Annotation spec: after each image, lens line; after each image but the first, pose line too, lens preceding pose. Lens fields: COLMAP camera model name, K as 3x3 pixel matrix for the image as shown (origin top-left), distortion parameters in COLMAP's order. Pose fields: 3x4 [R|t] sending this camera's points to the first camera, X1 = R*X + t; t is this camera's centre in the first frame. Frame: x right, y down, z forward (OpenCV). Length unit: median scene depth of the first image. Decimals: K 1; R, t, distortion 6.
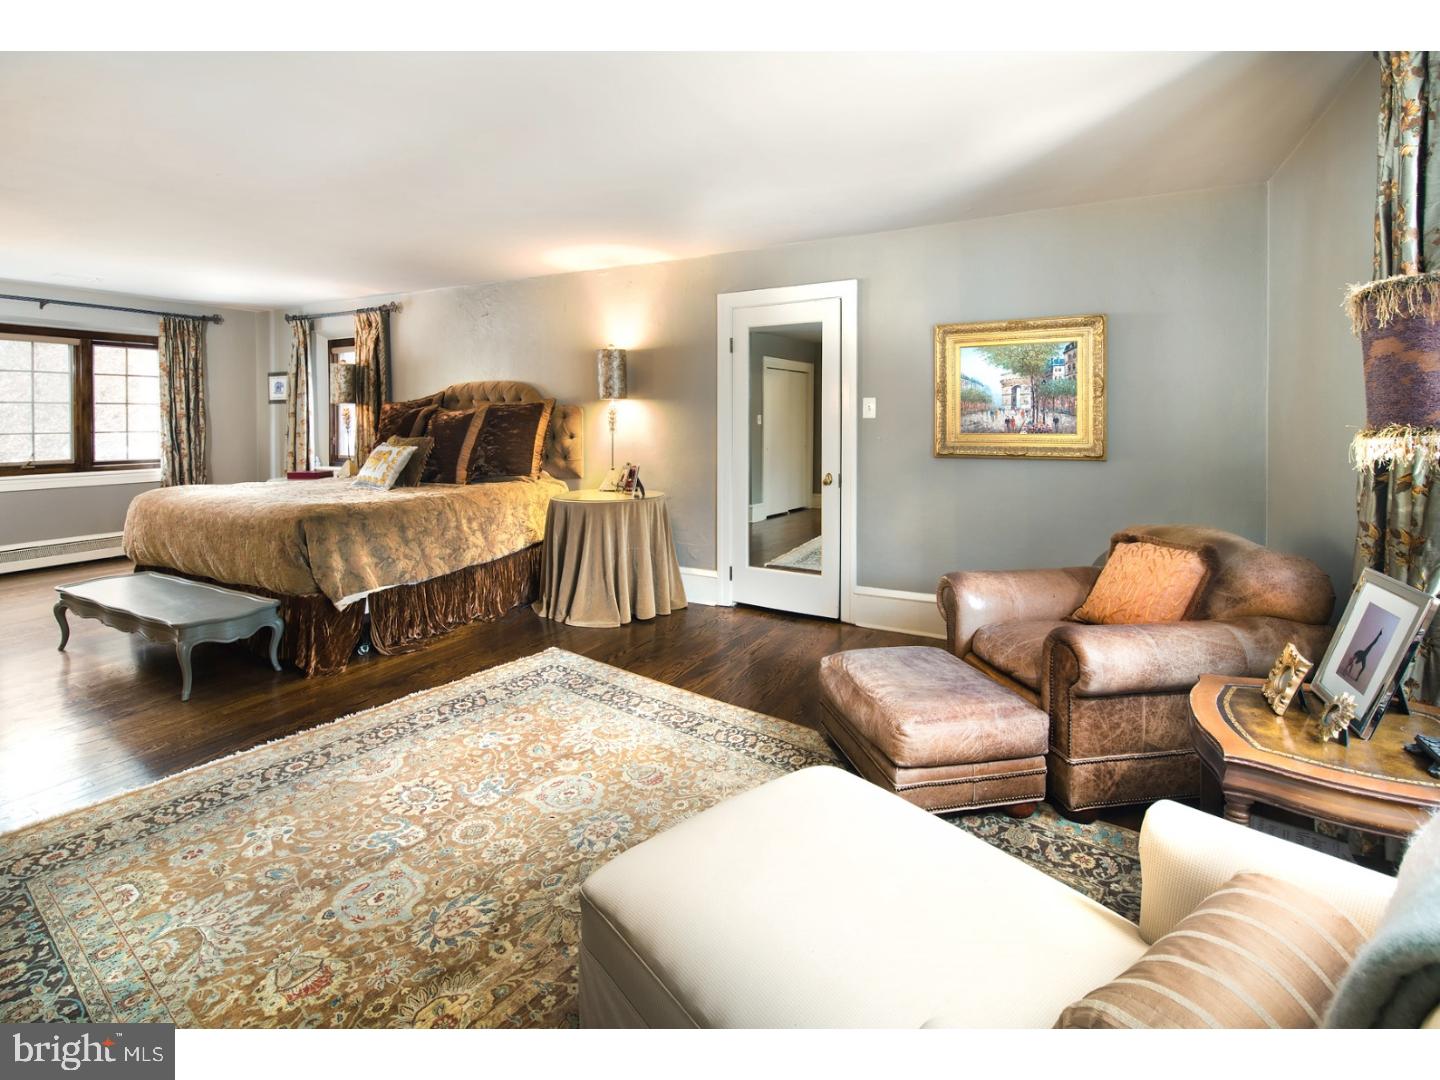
lens RADIAL K [[657.6, 0, 720.0], [0, 657.6, 540.0], [0, 0, 1]] dist [-0.018661, 0.000314]
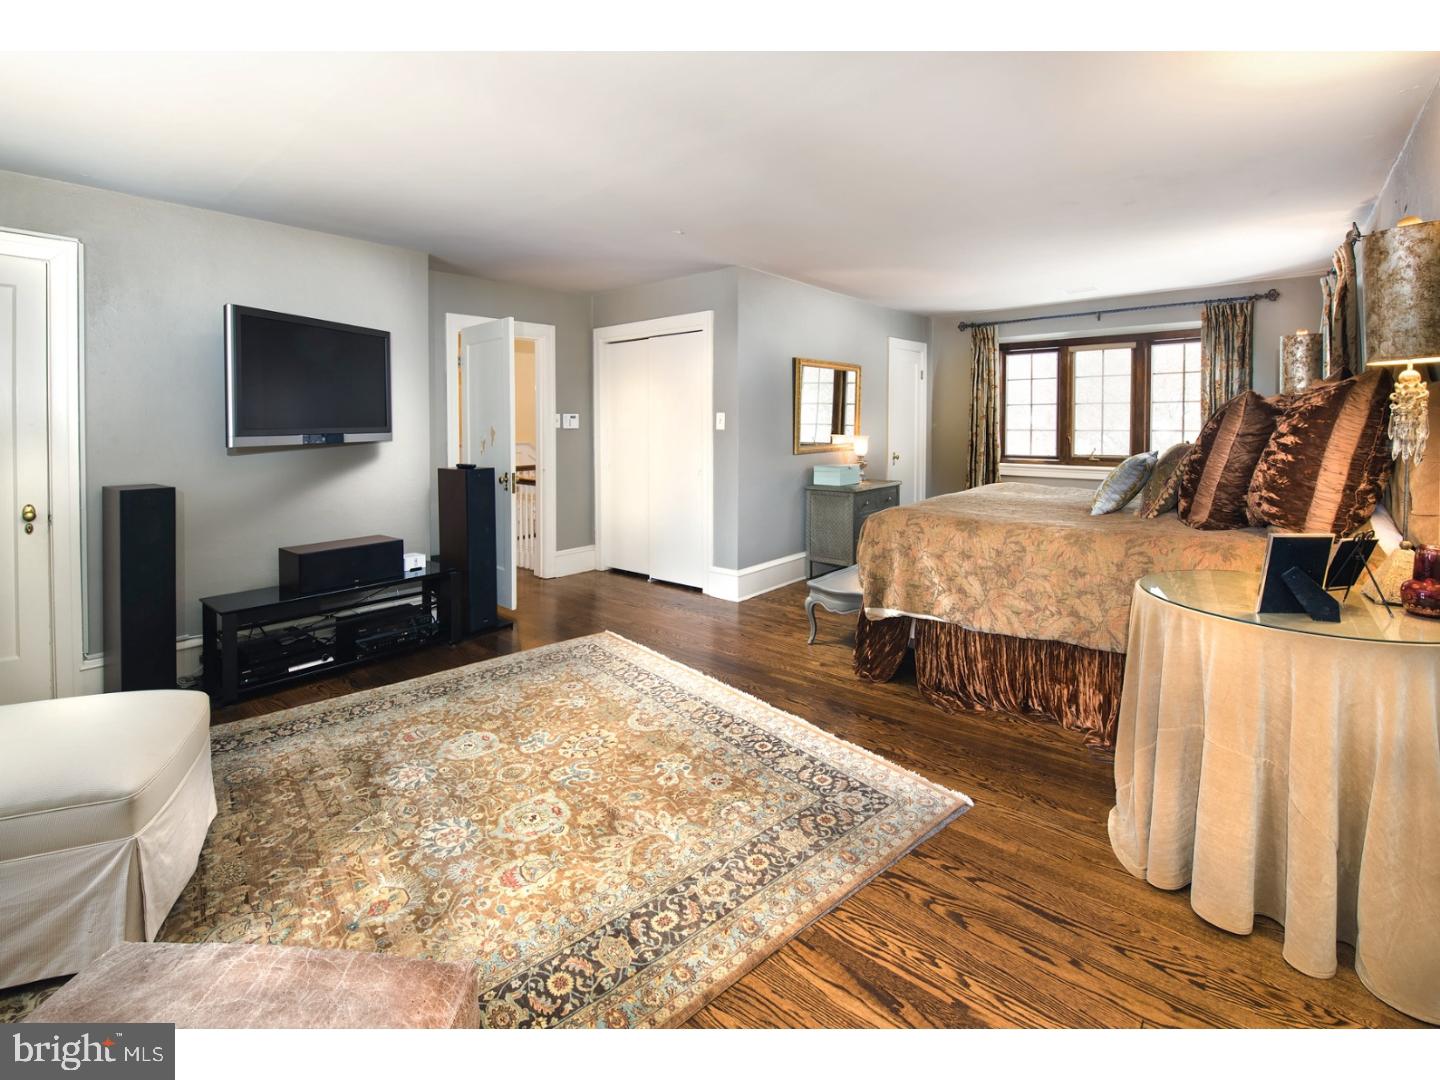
lens RADIAL K [[657.6, 0, 720.0], [0, 657.6, 540.0], [0, 0, 1]] dist [-0.018661, 0.000314]
pose [[-0.230030, 0.177961, -0.956774, 0.465527], [-0.163564, 0.962083, 0.218273, -0.221029], [0.959340, 0.206703, -0.192200, 1.141114]]
